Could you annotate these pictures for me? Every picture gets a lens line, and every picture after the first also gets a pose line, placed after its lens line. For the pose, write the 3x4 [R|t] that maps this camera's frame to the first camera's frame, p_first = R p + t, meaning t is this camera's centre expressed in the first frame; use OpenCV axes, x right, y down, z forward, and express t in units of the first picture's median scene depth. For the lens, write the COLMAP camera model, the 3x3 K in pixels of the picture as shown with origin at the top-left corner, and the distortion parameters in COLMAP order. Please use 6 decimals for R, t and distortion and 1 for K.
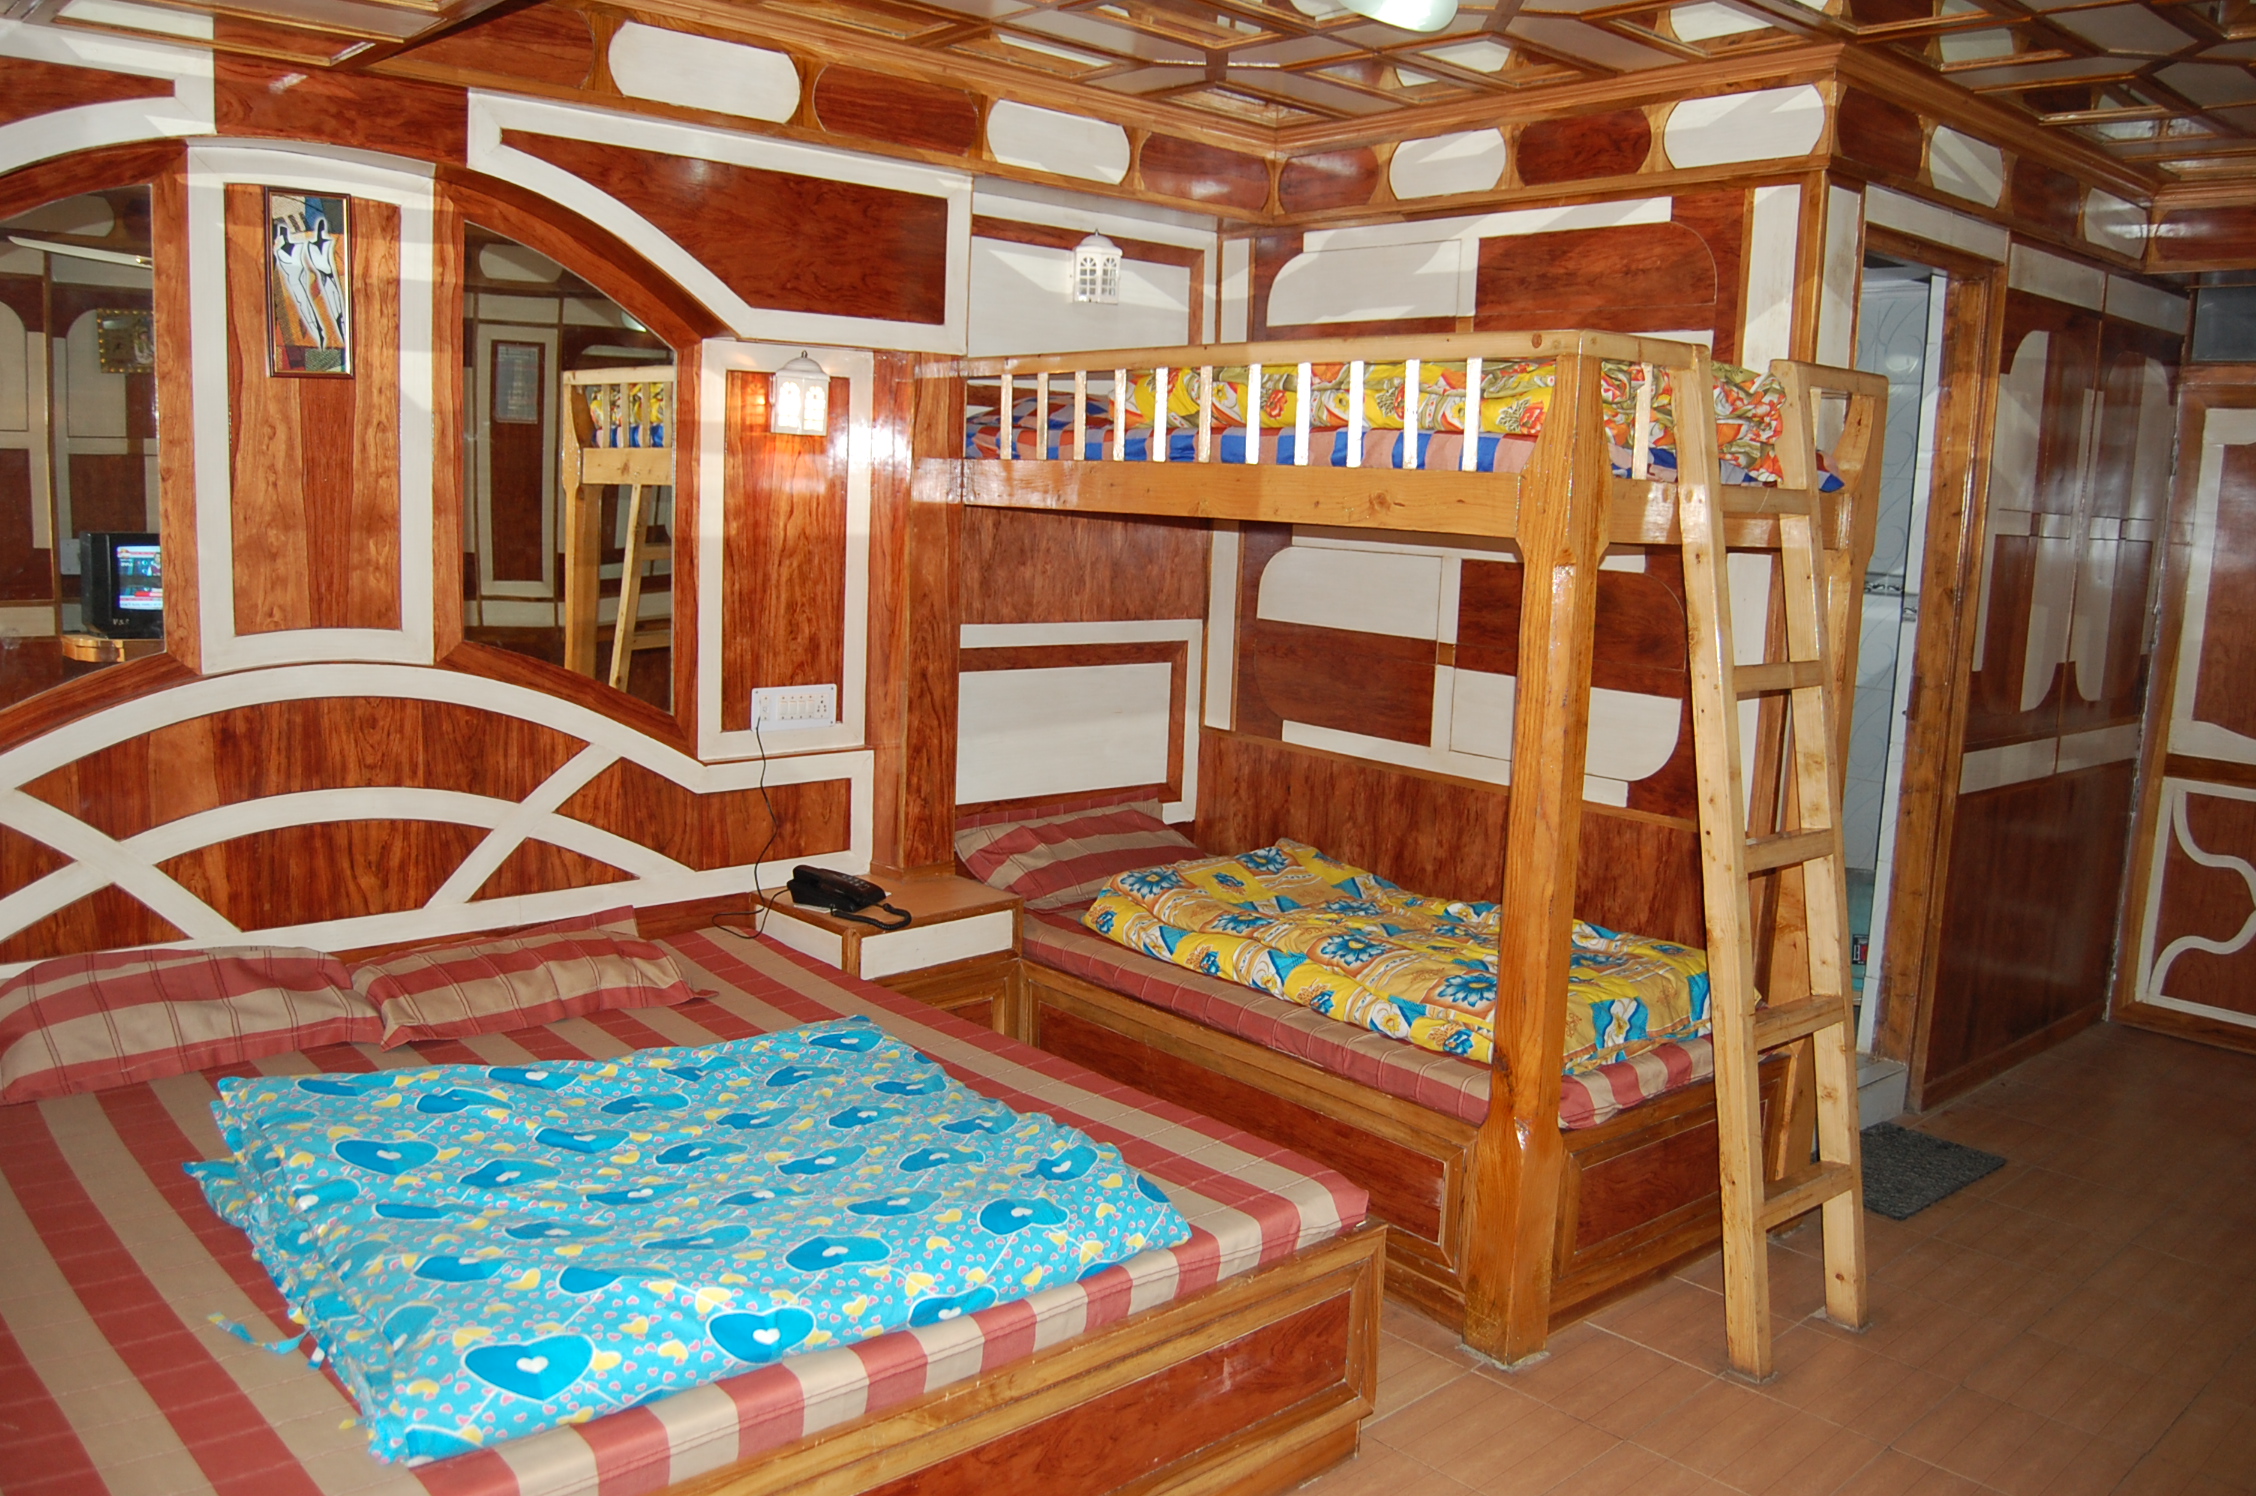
lens RADIAL K [[1786.2, 0, 1117.8], [0, 1786.2, 742.5], [0, 0, 1]] dist [-0.036431, -0.004024]
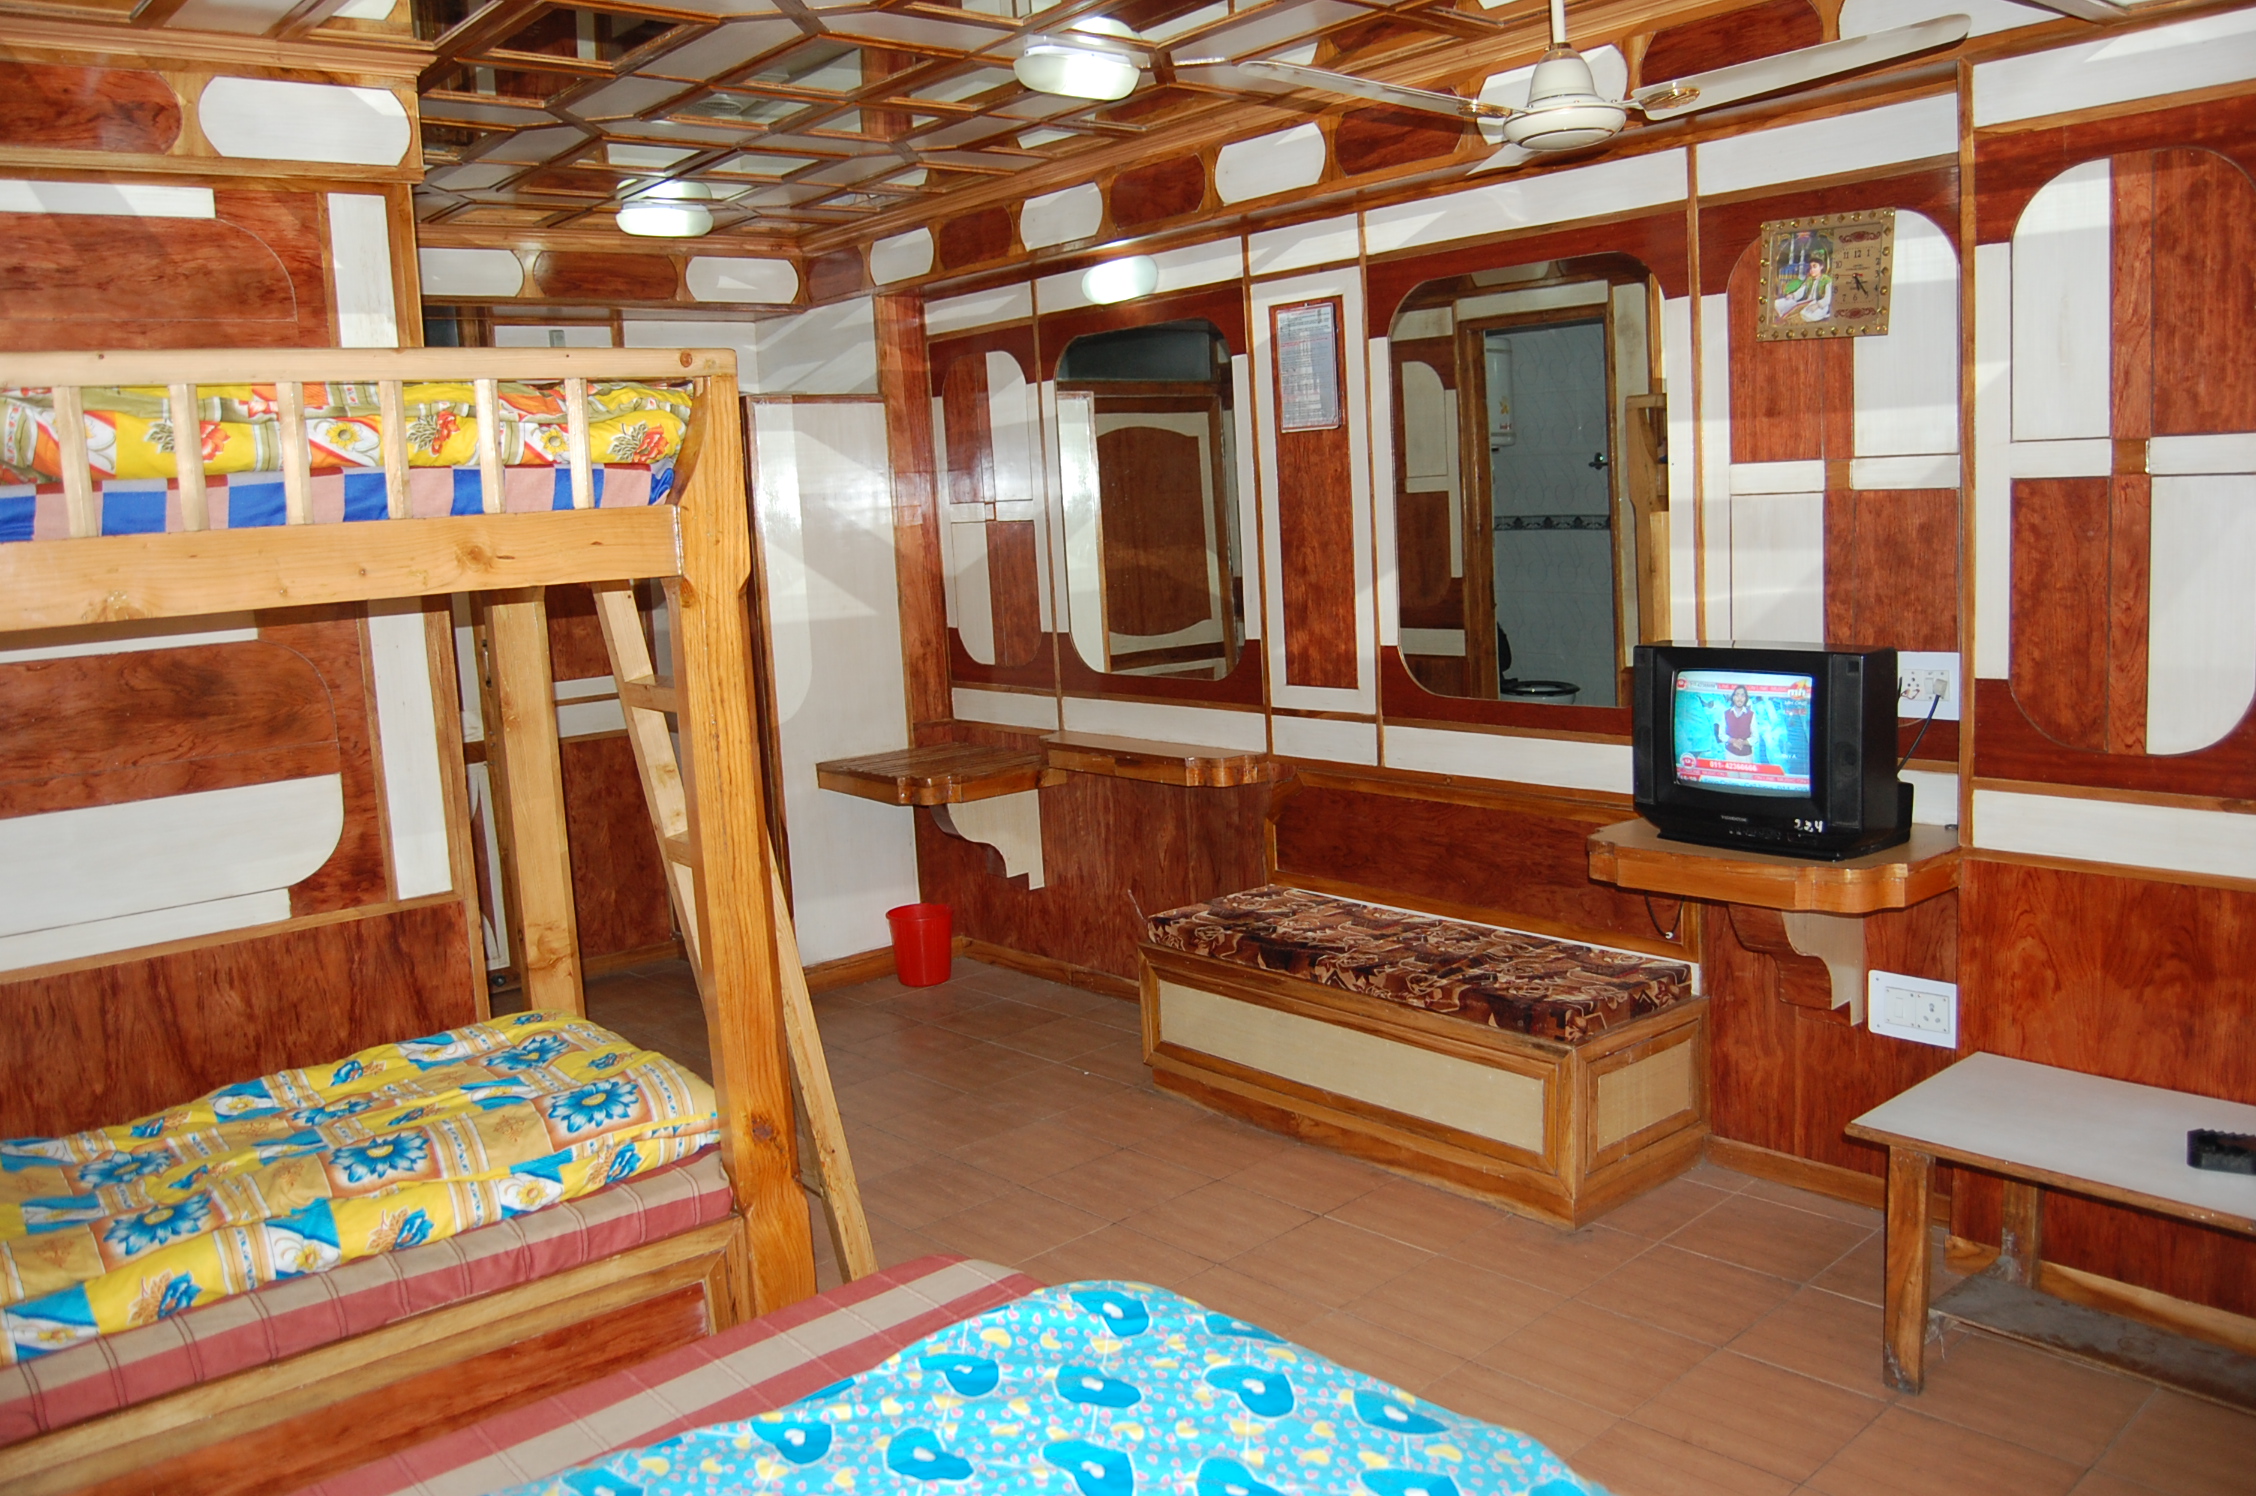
lens RADIAL K [[1786.2, 0, 1116.7], [0, 1786.2, 741.7], [0, 0, 1]] dist [-0.036431, -0.004024]
pose [[0.029842, -0.179742, 0.983261, -0.573014], [0.203914, 0.964106, 0.170052, -0.119498], [-0.978534, 0.195426, 0.065423, 0.621592]]
